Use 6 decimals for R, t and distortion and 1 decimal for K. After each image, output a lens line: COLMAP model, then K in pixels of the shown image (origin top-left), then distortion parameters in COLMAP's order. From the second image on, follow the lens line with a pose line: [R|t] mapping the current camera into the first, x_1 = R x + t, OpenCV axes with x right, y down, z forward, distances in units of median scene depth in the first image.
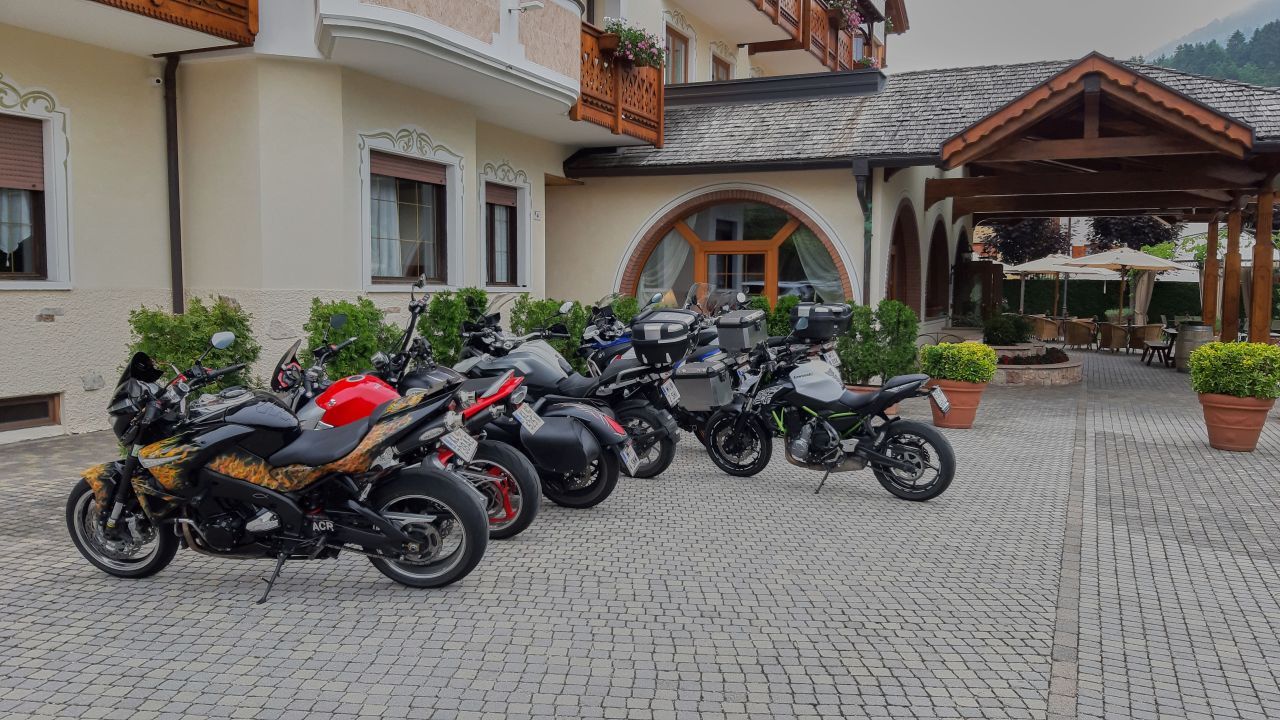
lens RADIAL K [[1014.5, 0, 641.3], [0, 1014.5, 350.3], [0, 0, 1]] dist [0.060536, -0.105810]
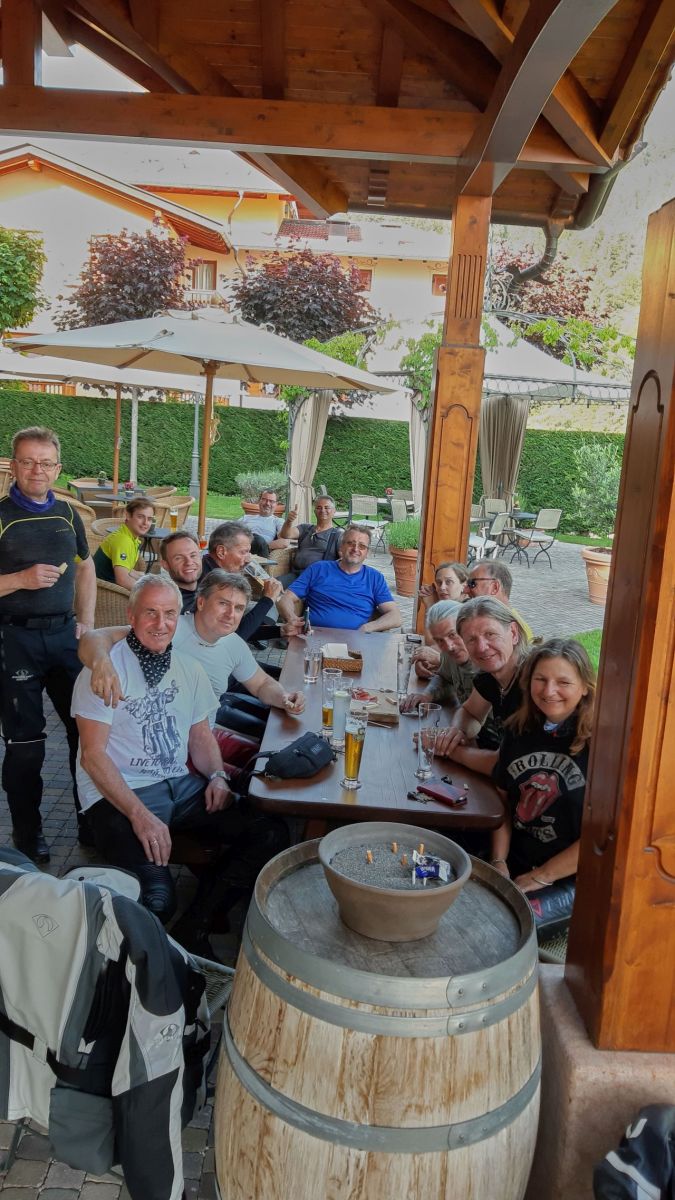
lens RADIAL K [[951.1, 0, 339.5], [0, 951.1, 592.9], [0, 0, 1]] dist [0.060536, -0.105810]
pose [[0.907300, -0.025540, 0.419708, 0.474965], [-0.030826, 0.991428, 0.126967, -0.063992], [-0.419353, -0.128135, 0.898735, 0.875679]]
